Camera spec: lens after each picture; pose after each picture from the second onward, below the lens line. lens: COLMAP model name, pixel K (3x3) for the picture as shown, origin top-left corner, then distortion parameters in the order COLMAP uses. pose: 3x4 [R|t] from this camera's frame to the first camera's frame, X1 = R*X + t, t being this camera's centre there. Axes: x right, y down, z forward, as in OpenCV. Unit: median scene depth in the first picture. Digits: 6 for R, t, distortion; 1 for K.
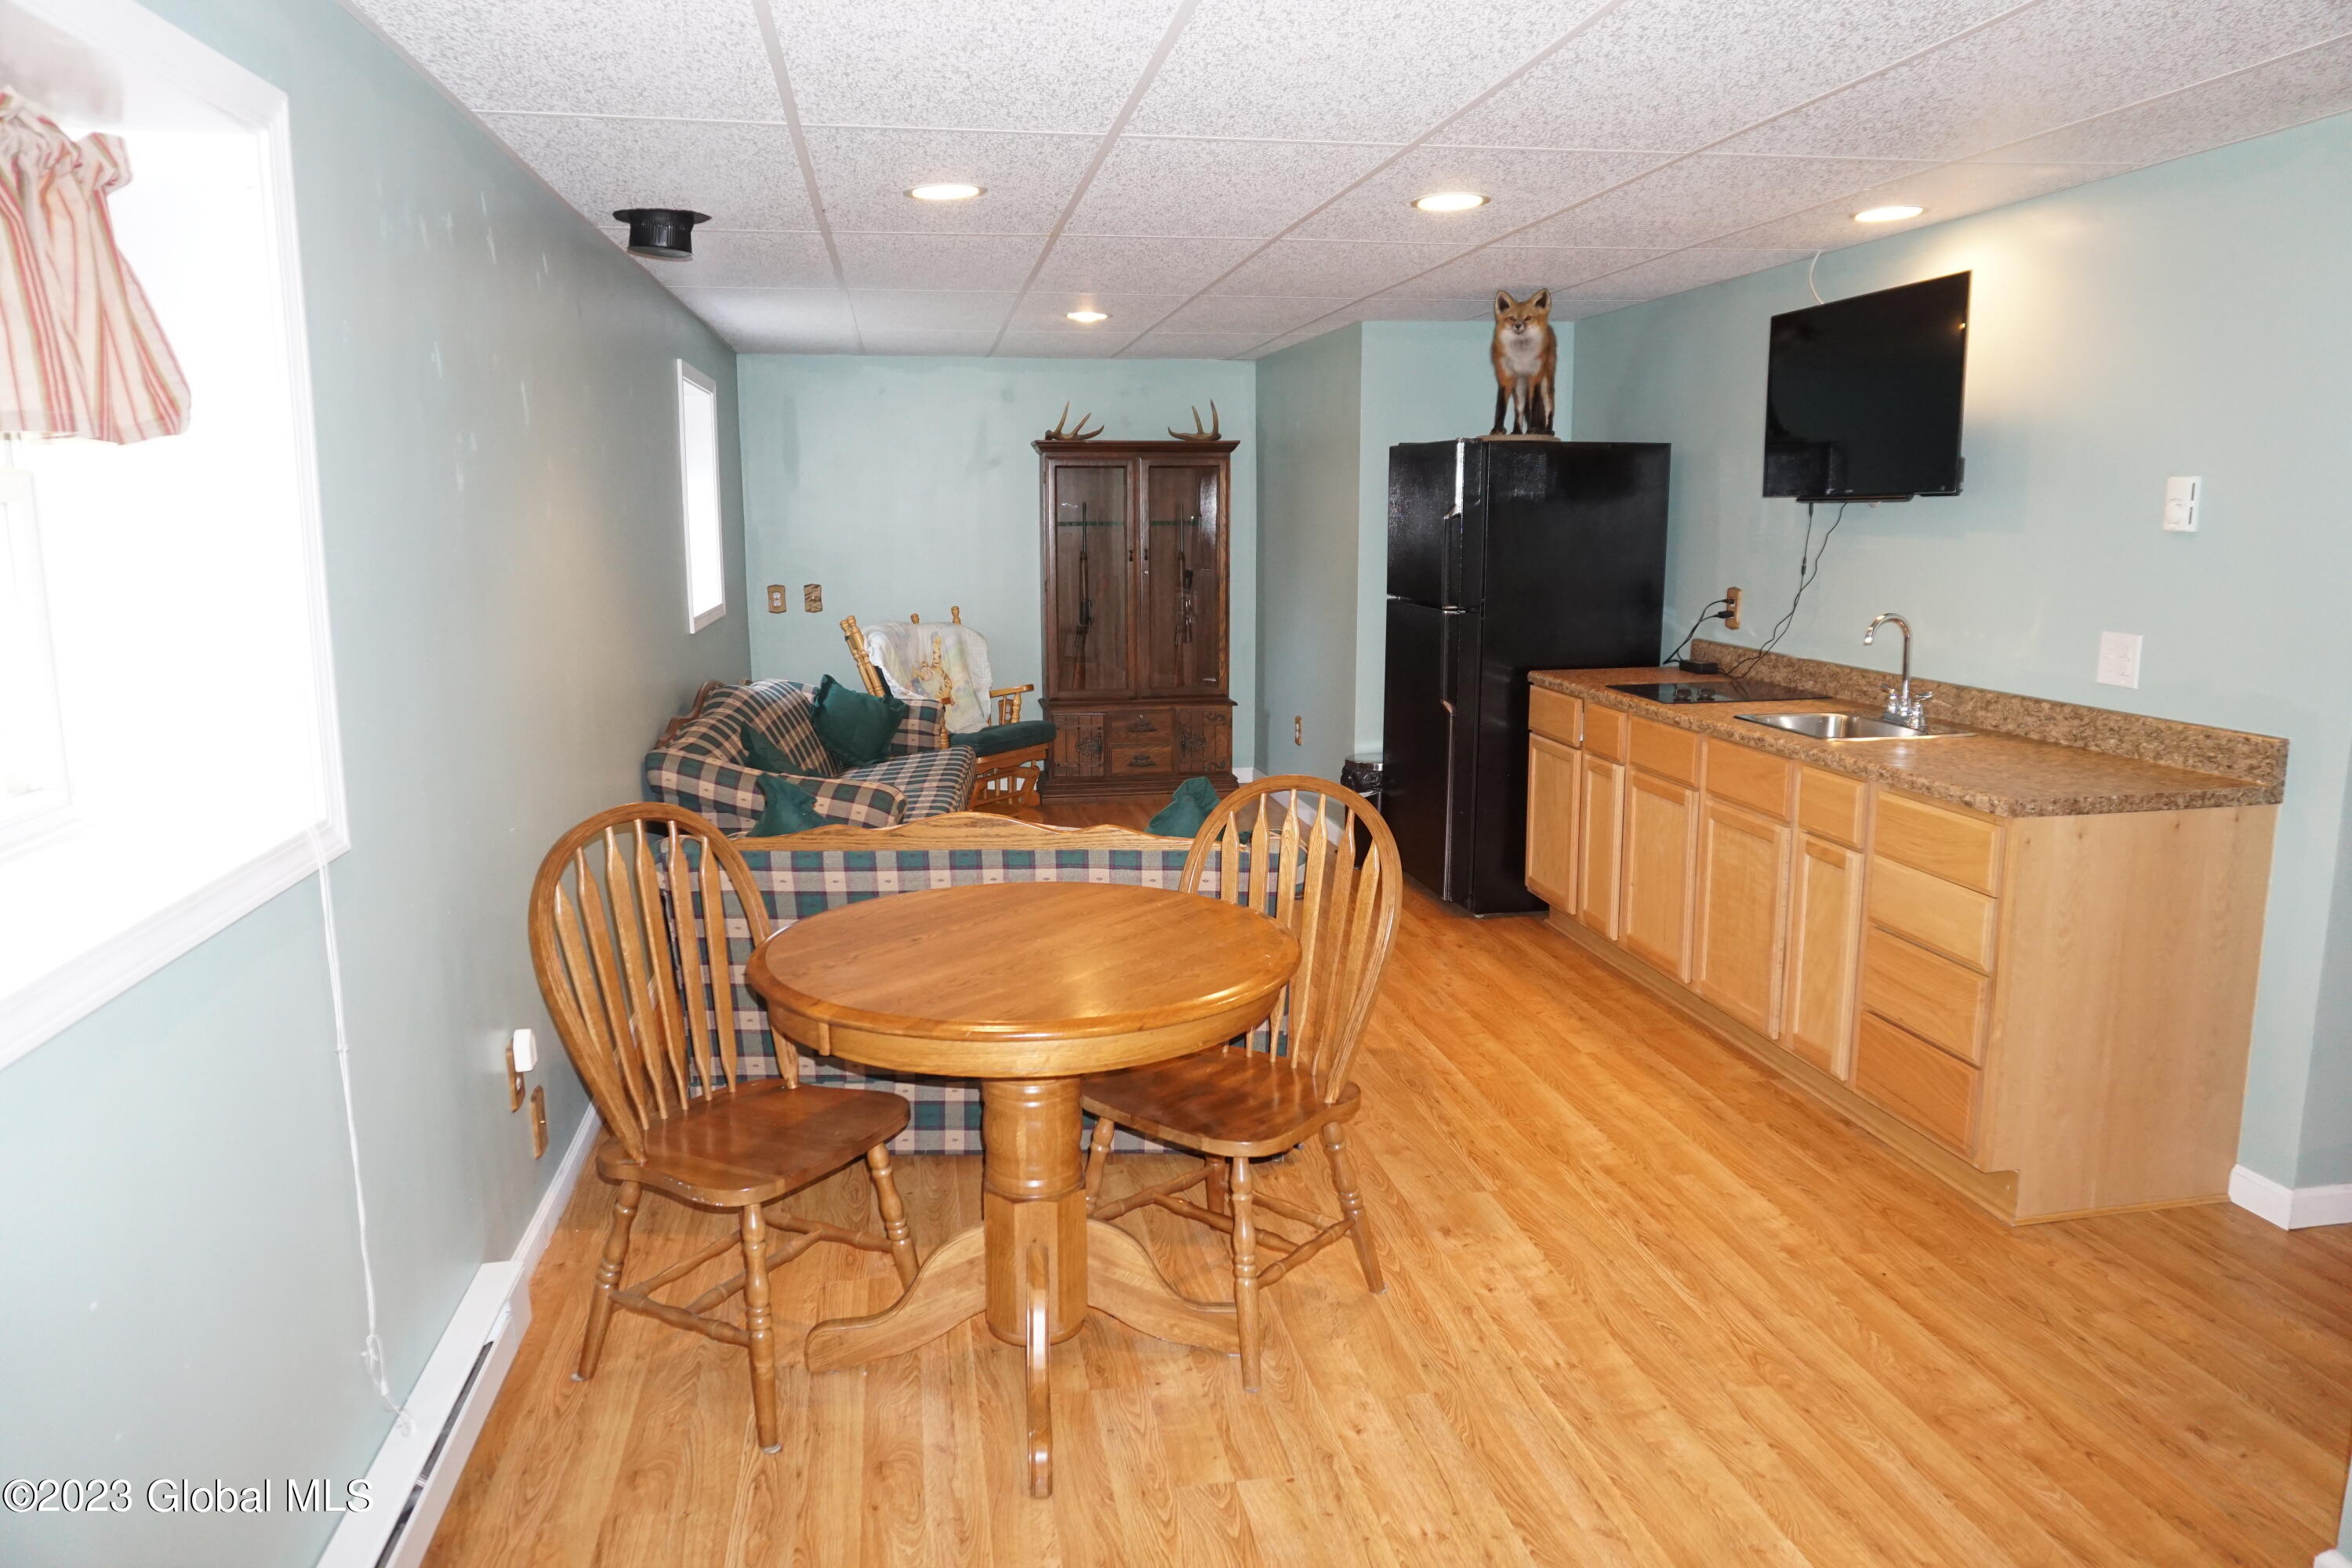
lens RADIAL K [[1602.7, 0, 1176.0], [0, 1602.7, 785.6], [0, 0, 1]] dist [-0.006496, -0.000136]
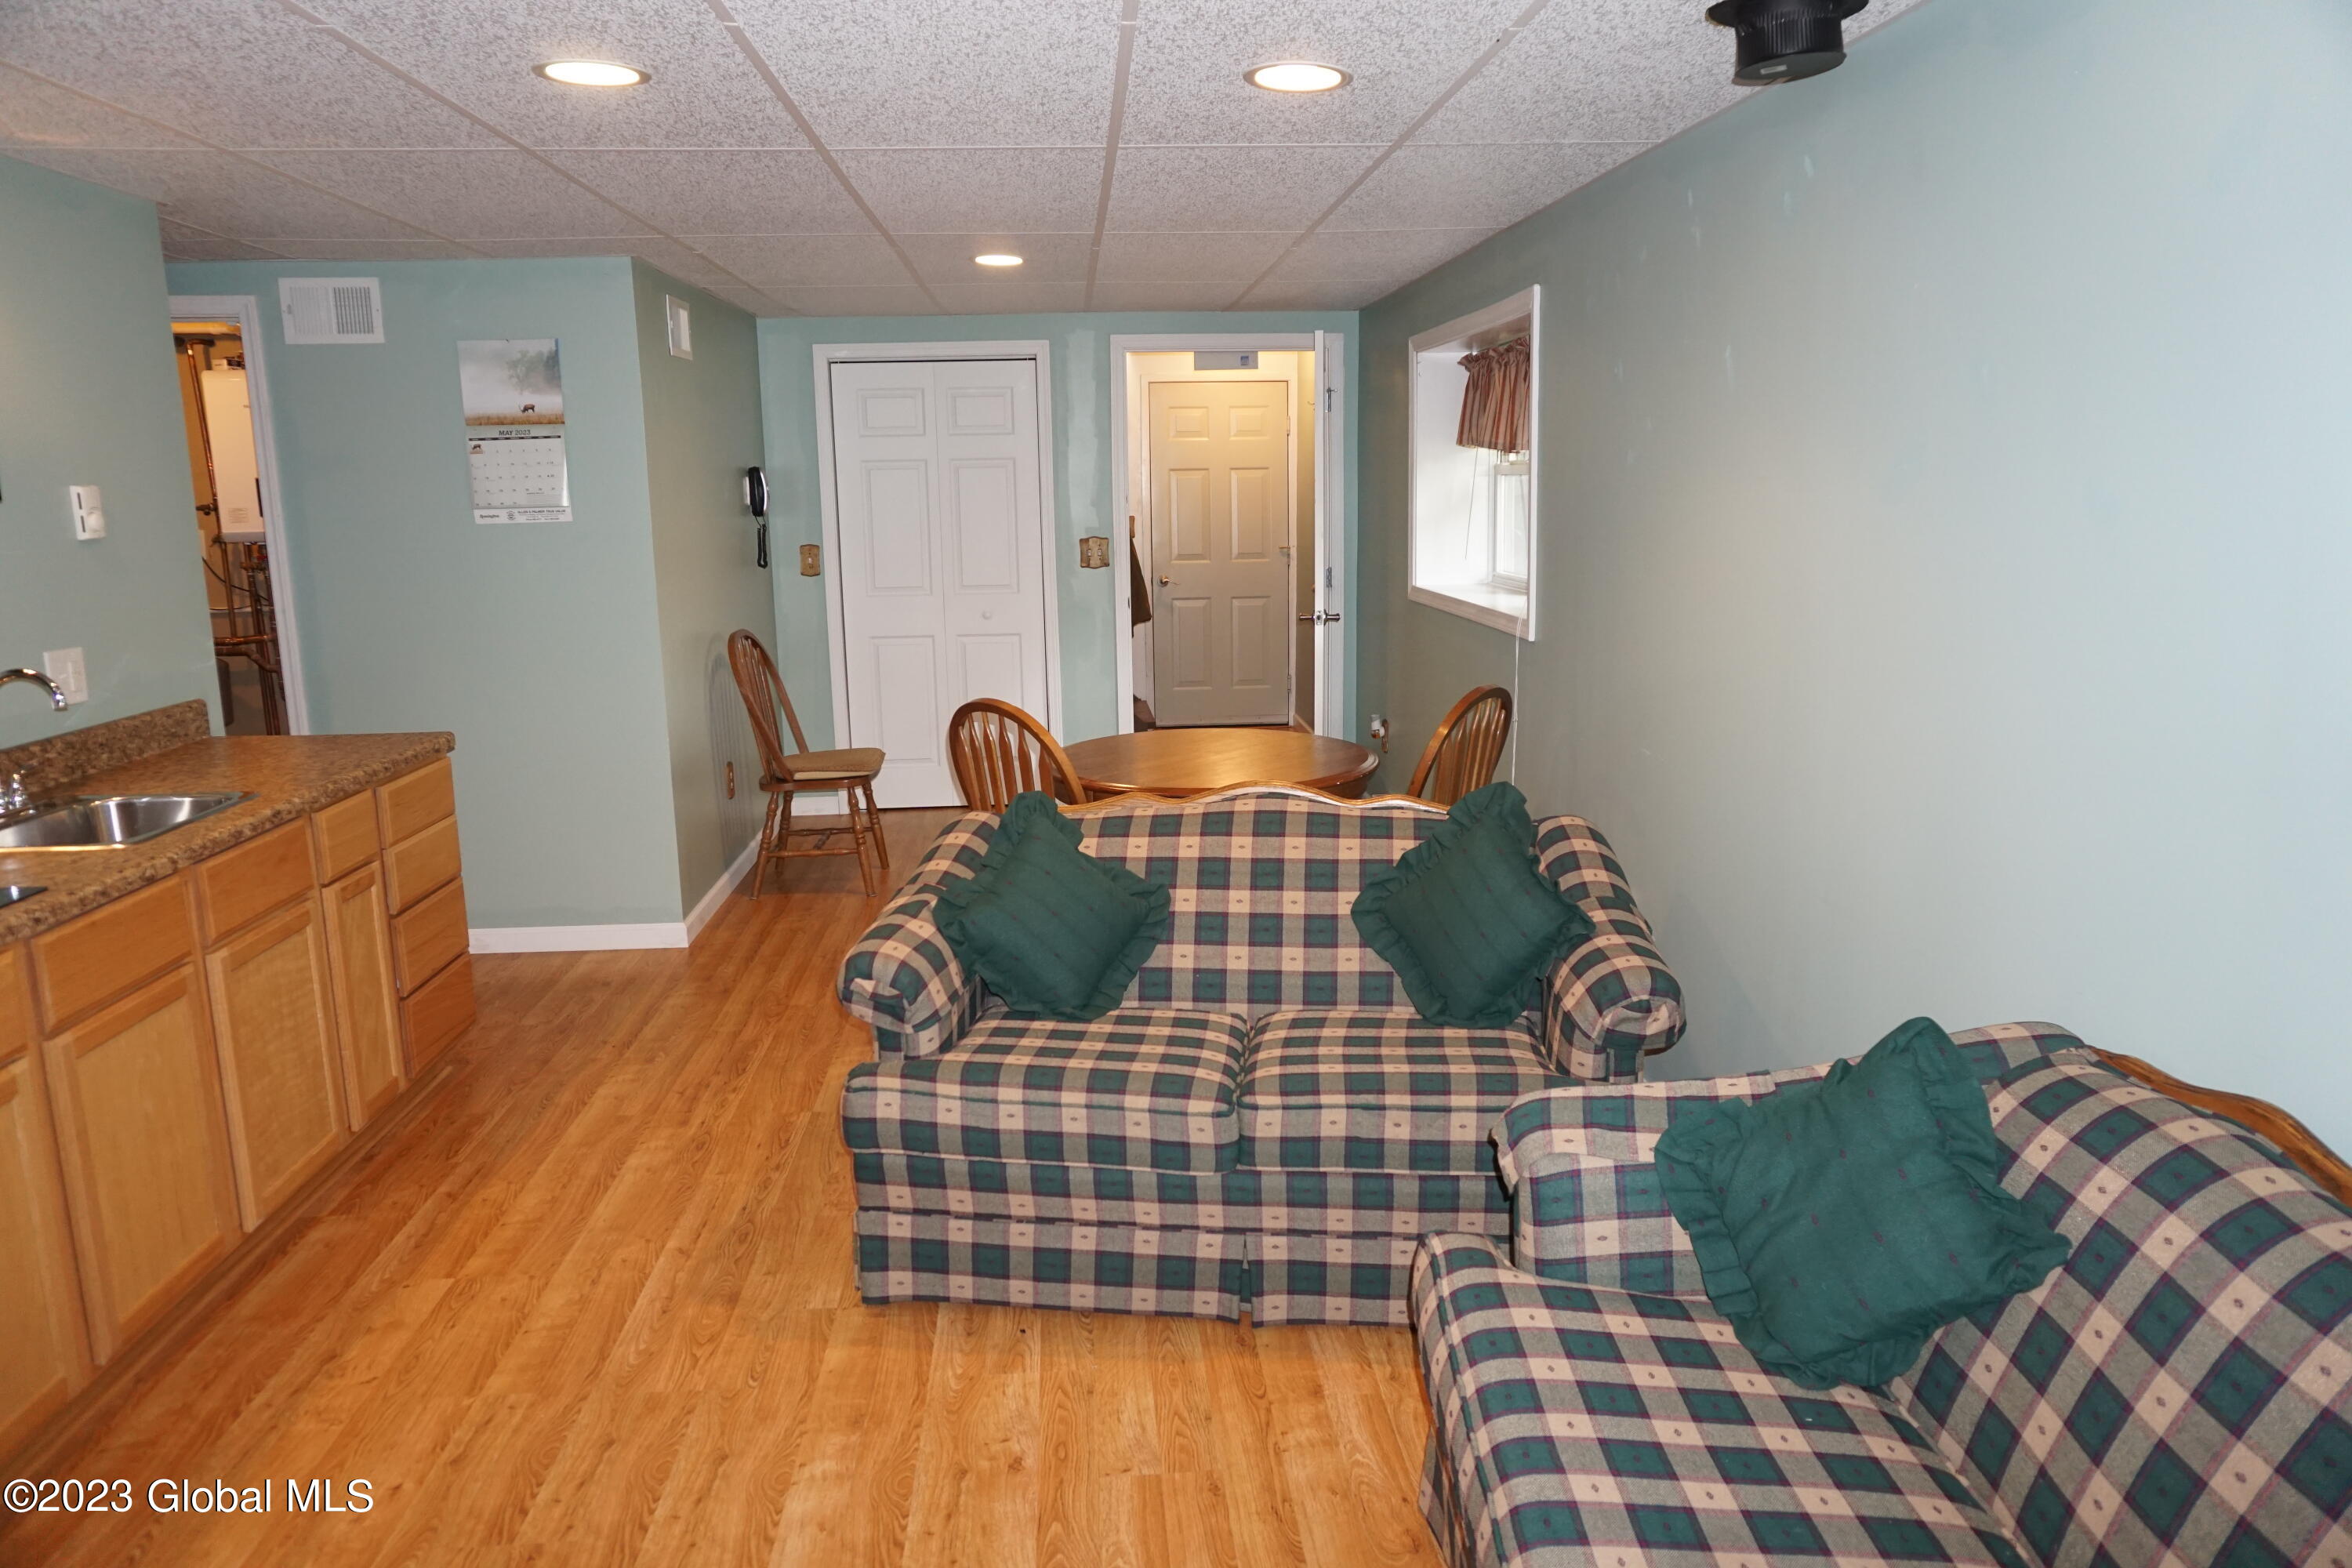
lens RADIAL K [[1602.7, 0, 1176.3], [0, 1602.7, 781.5], [0, 0, 1]] dist [-0.006496, -0.000136]
pose [[-0.994538, 0.007729, 0.104092, -0.166739], [0.044739, 0.932571, 0.358205, -0.332957], [-0.094304, 0.360905, -0.927822, 1.842277]]
